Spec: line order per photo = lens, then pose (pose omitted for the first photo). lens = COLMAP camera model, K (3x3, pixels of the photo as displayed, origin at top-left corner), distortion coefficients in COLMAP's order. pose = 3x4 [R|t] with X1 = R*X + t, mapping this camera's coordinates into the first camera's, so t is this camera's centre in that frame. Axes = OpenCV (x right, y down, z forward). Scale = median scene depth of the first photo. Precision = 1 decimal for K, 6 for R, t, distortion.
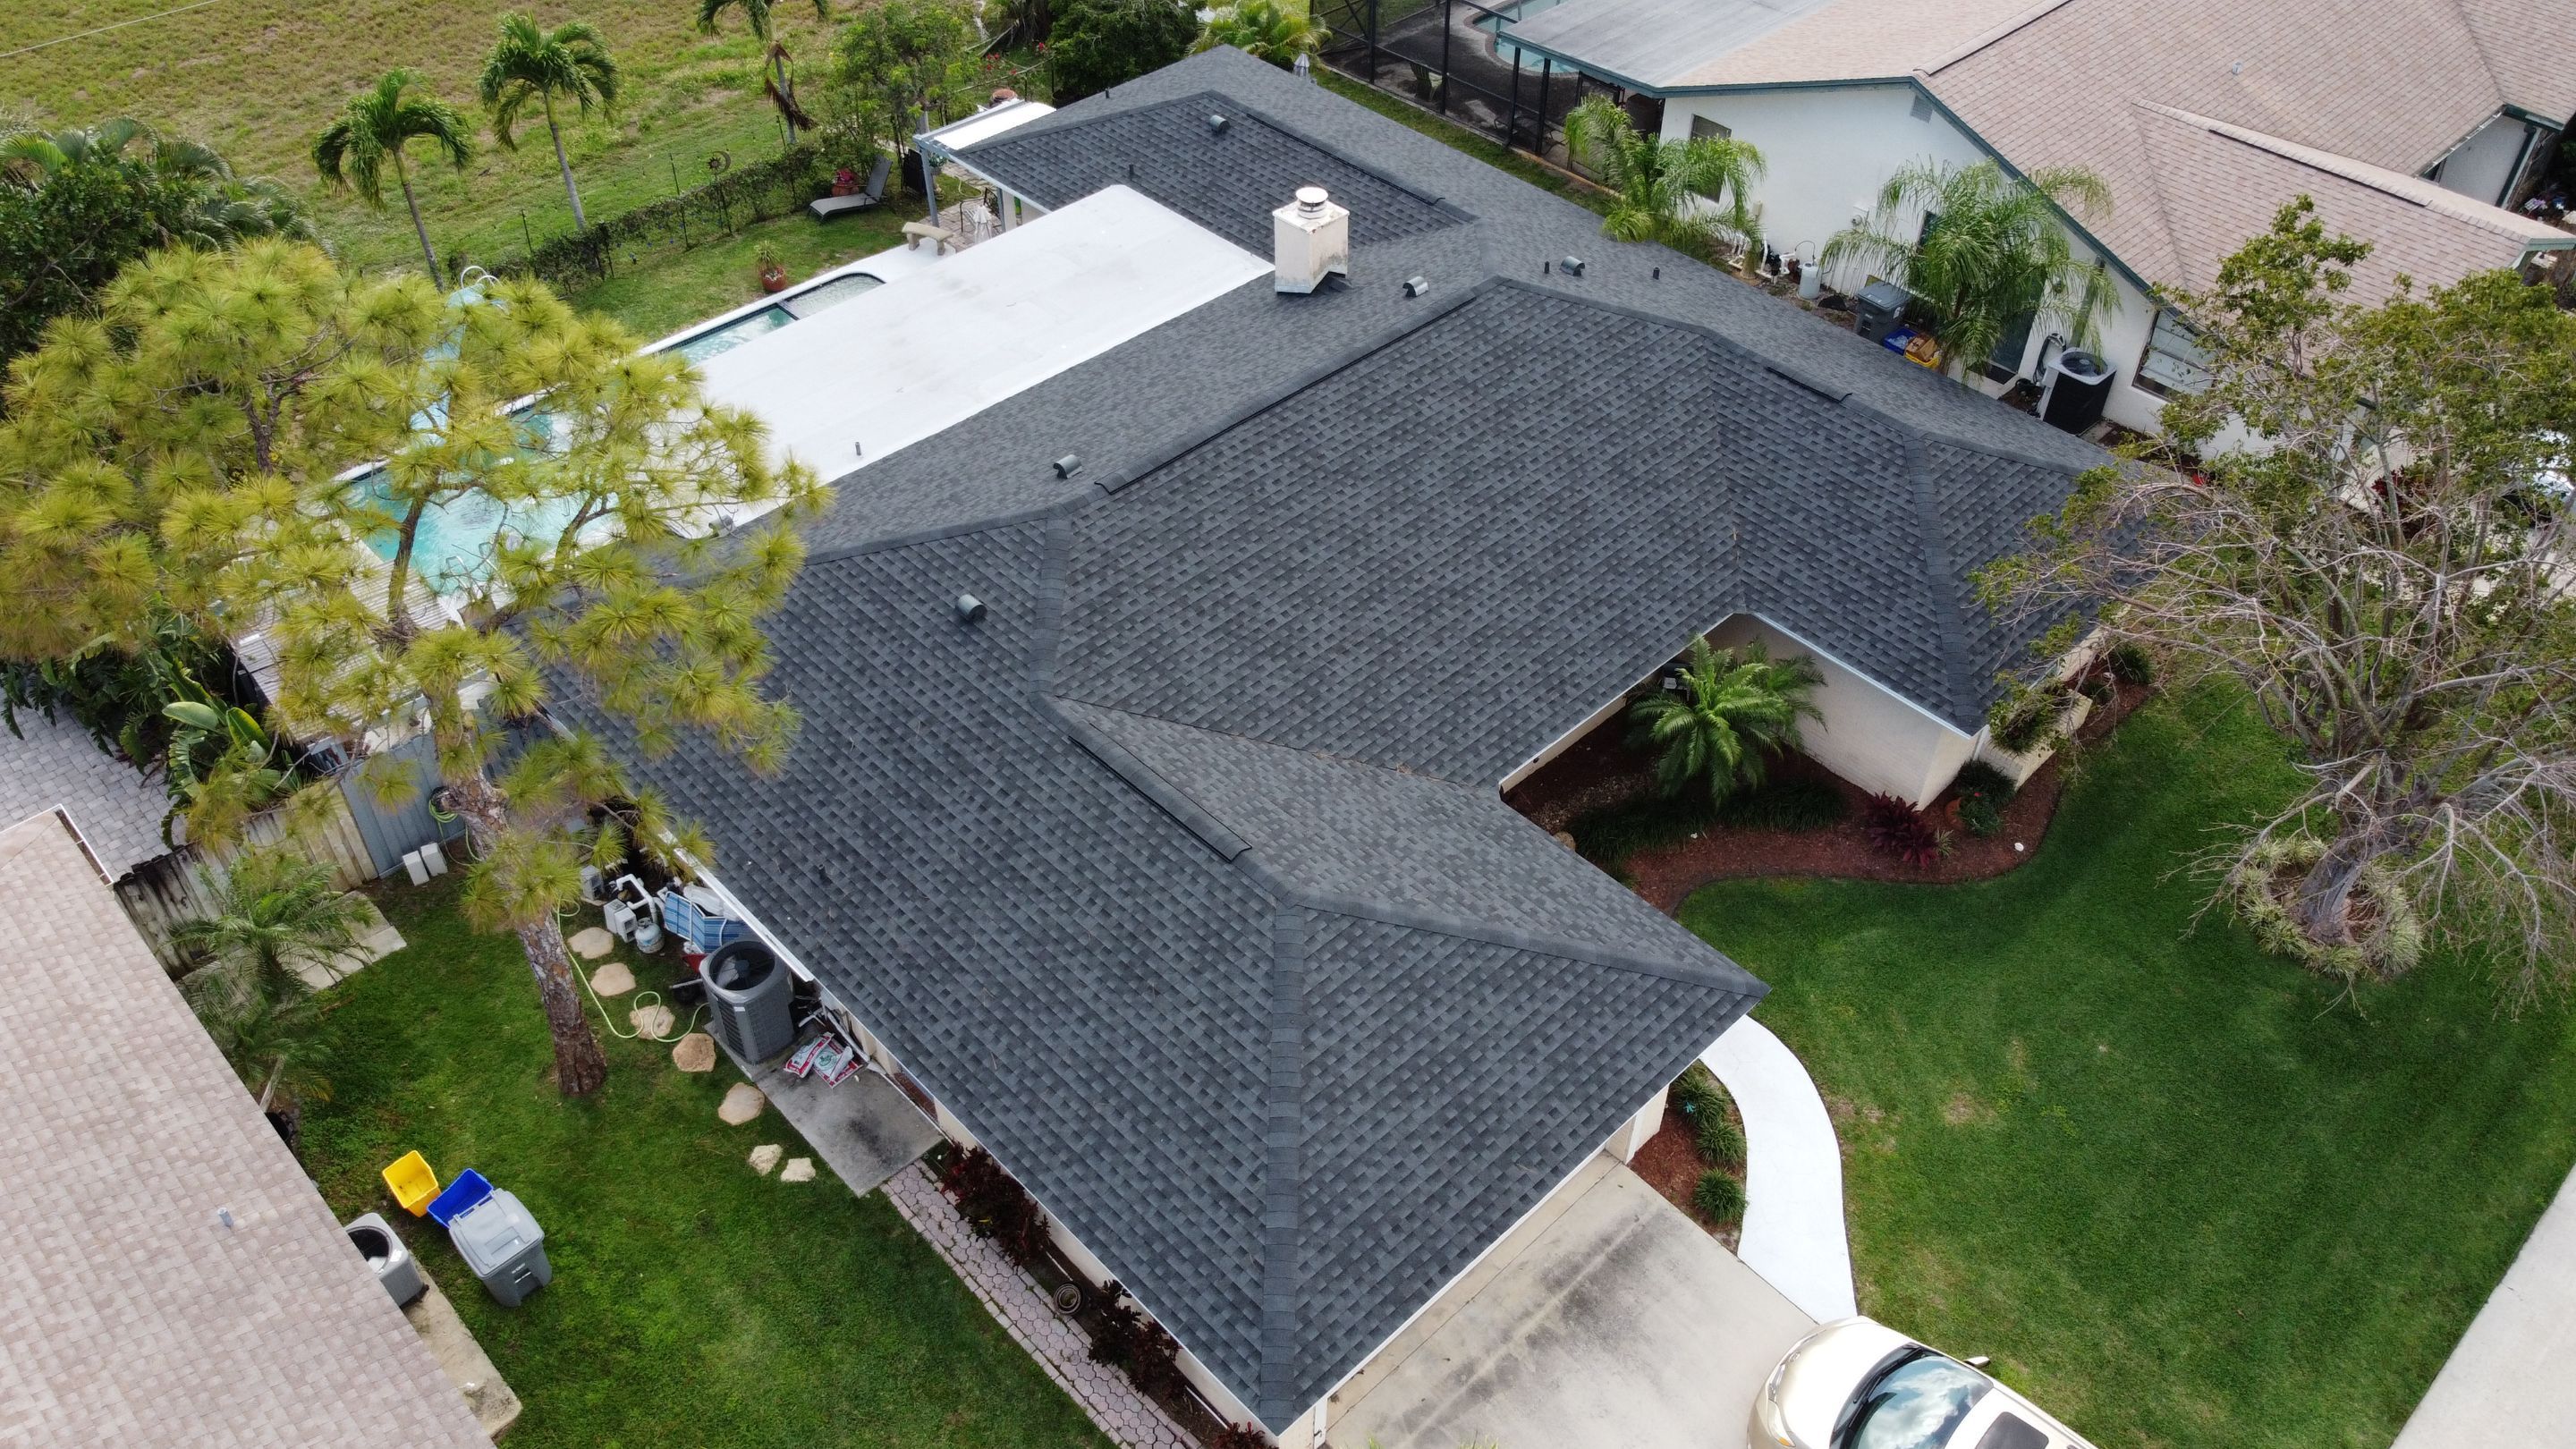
lens RADIAL K [[1958.0, 0, 1286.7], [0, 1958.0, 707.2], [0, 0, 1]] dist [0.003472, -0.002264]
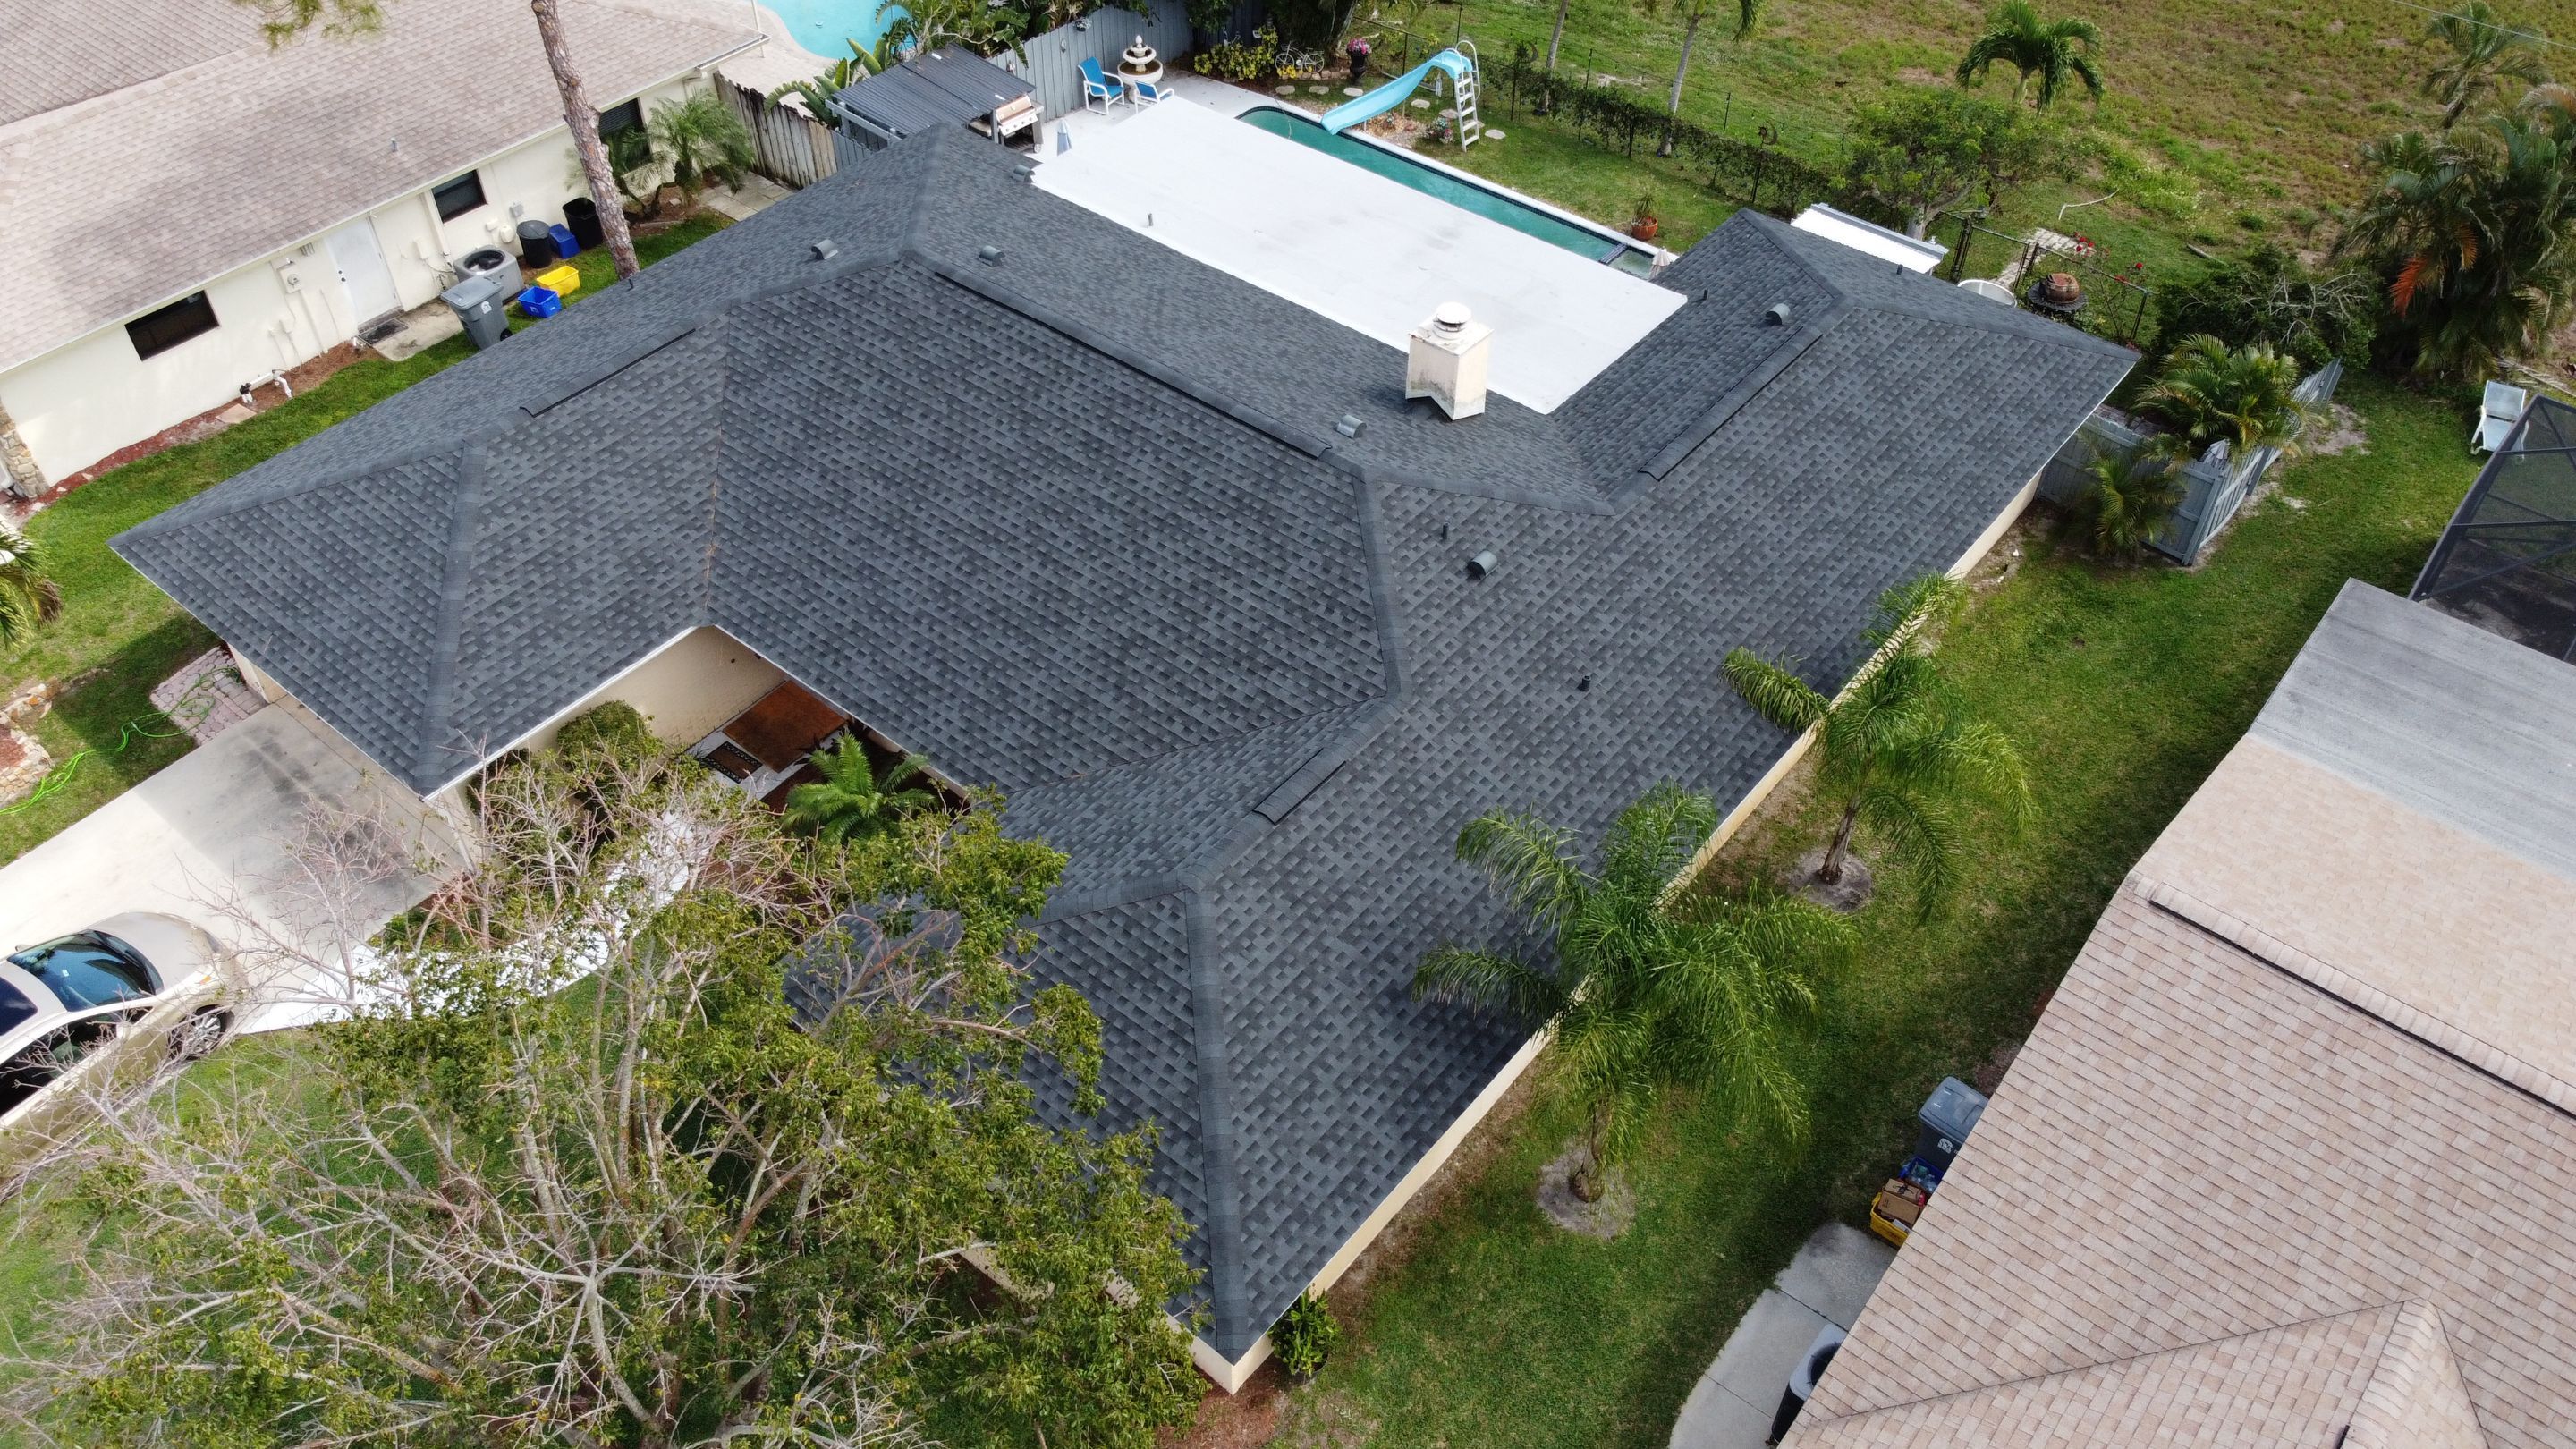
lens RADIAL K [[1958.0, 0, 1286.7], [0, 1958.0, 707.2], [0, 0, 1]] dist [0.003472, -0.002264]
pose [[0.118594, 0.683421, -0.720327, 0.837547], [-0.671946, 0.589340, 0.448517, -0.551583], [0.731043, 0.430829, 0.529115, 0.604961]]
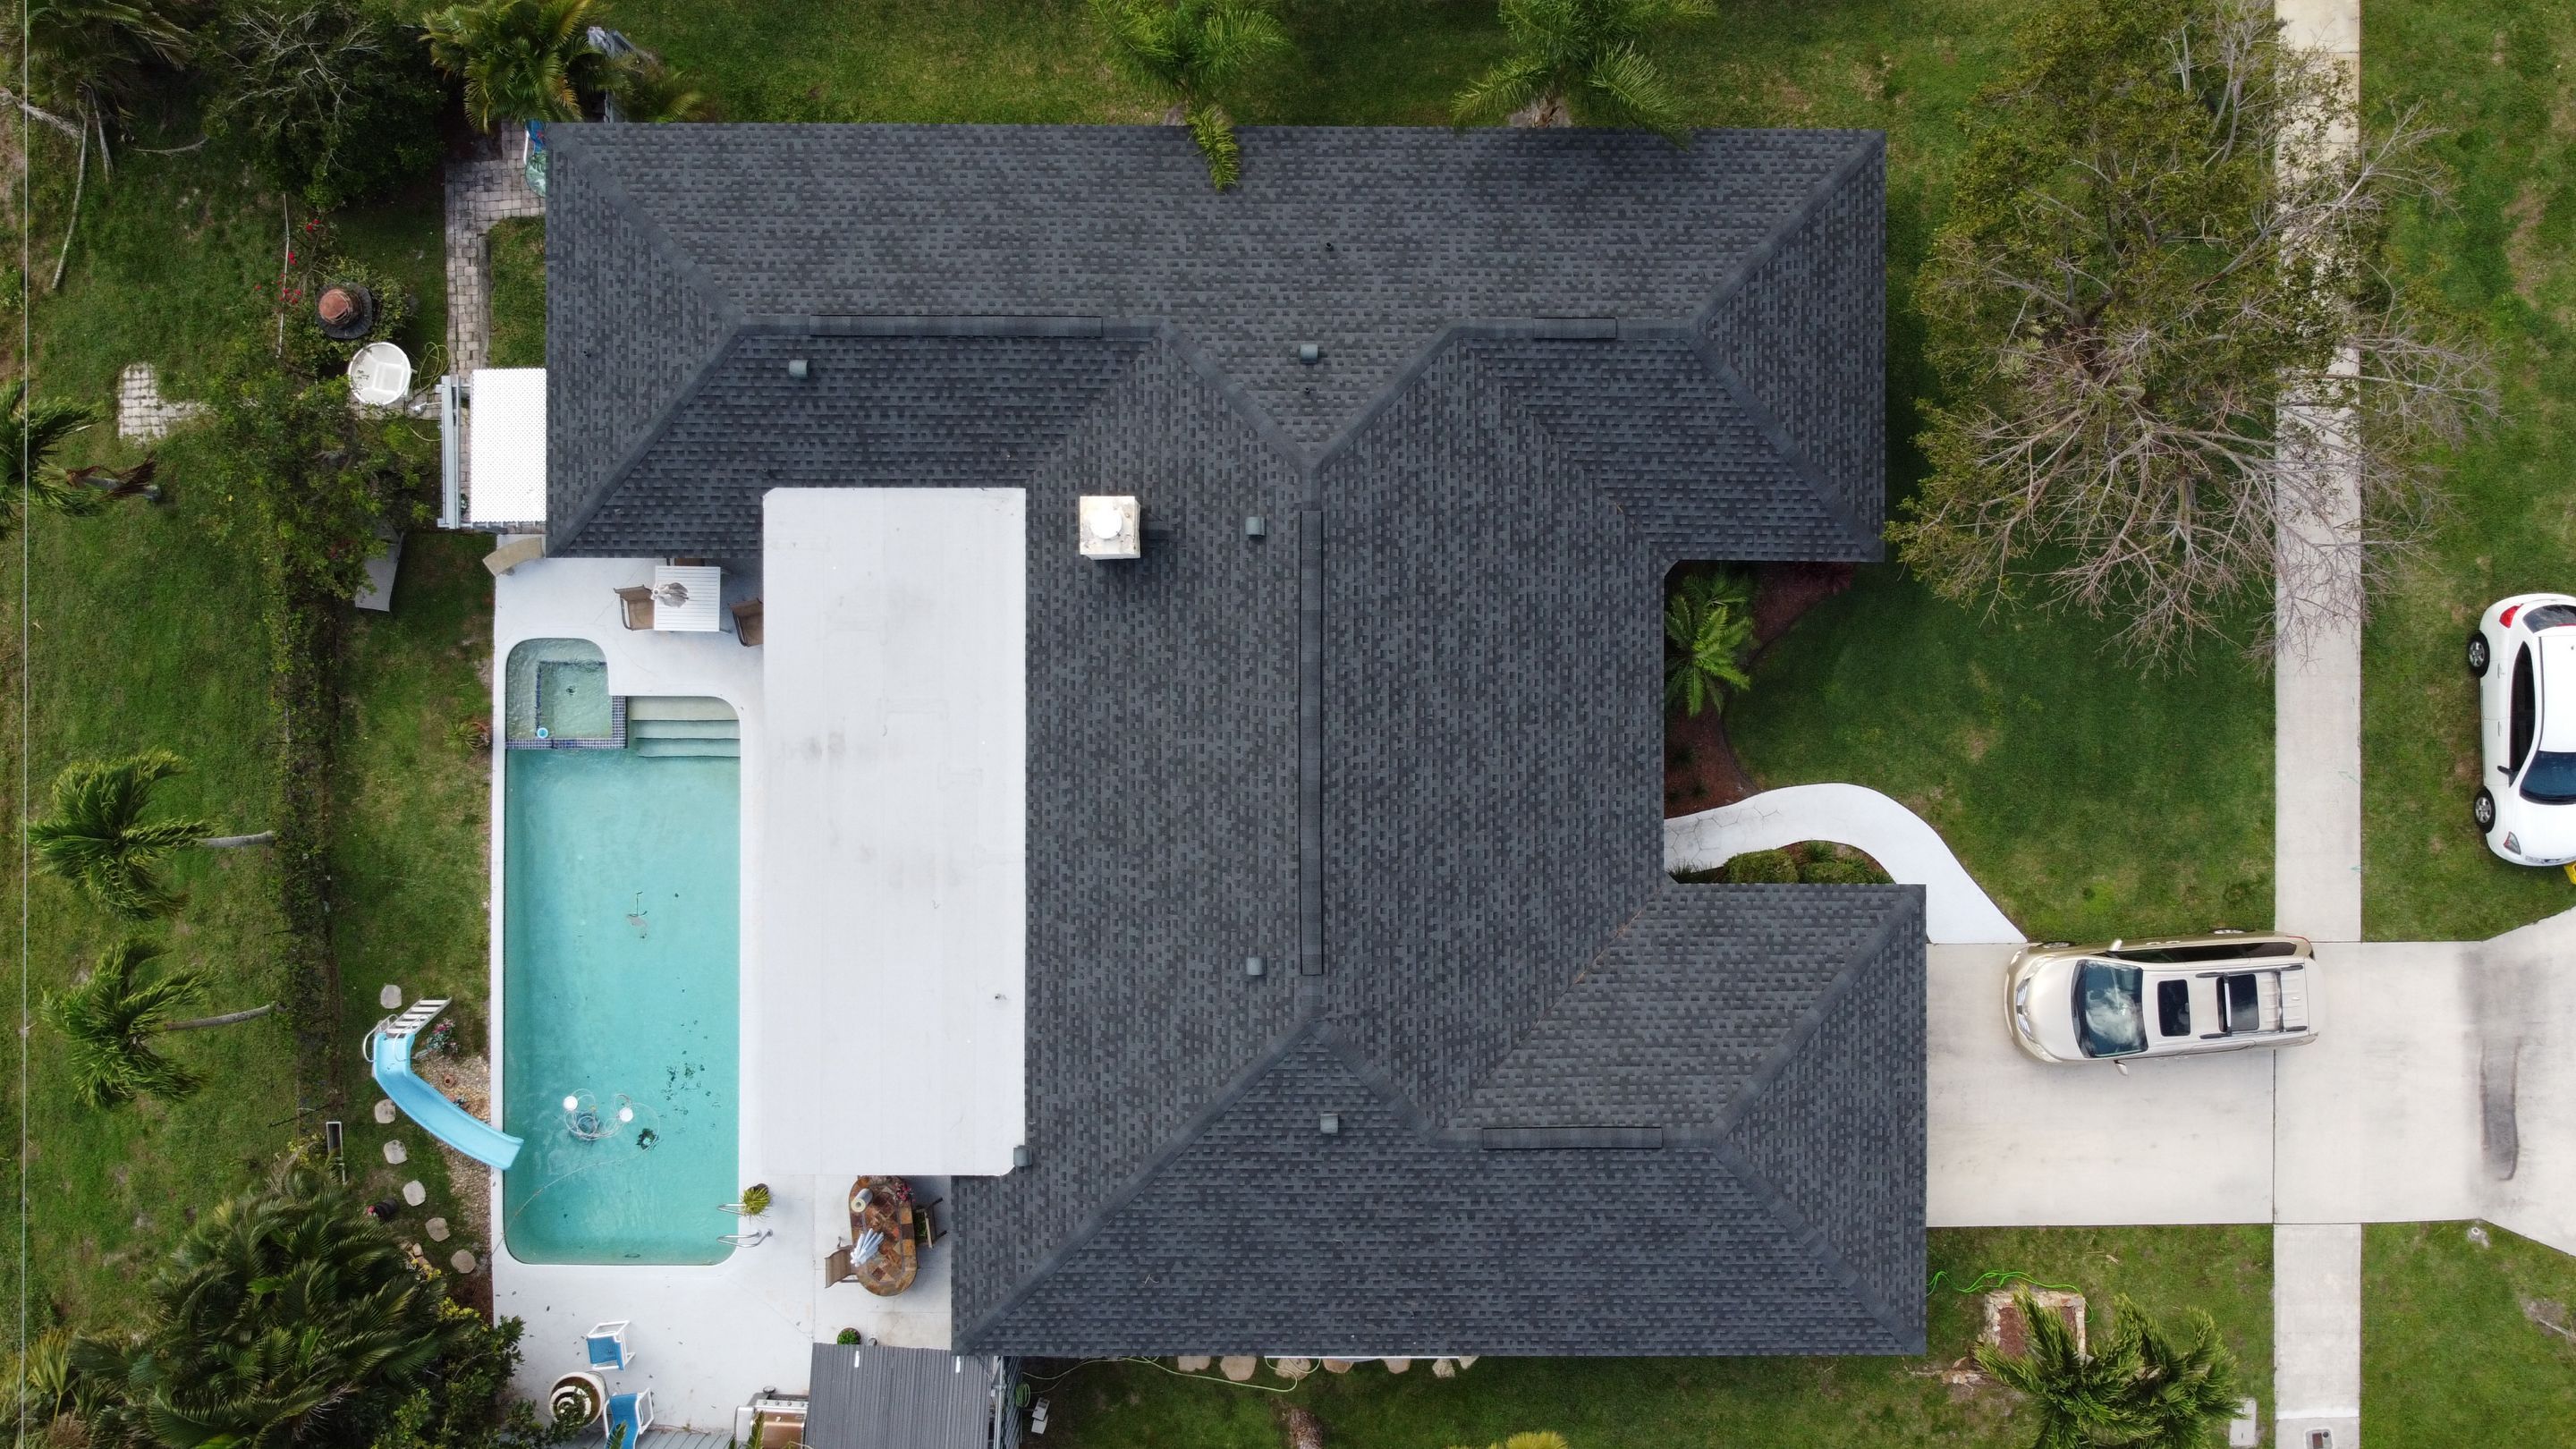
lens RADIAL K [[1958.0, 0, 1286.7], [0, 1958.0, 707.2], [0, 0, 1]] dist [0.003472, -0.002264]
pose [[0.694337, -0.719646, -0.002255, 0.012450], [0.485435, 0.466046, 0.739699, -0.981258], [-0.531271, -0.514695, 0.672934, 0.272585]]
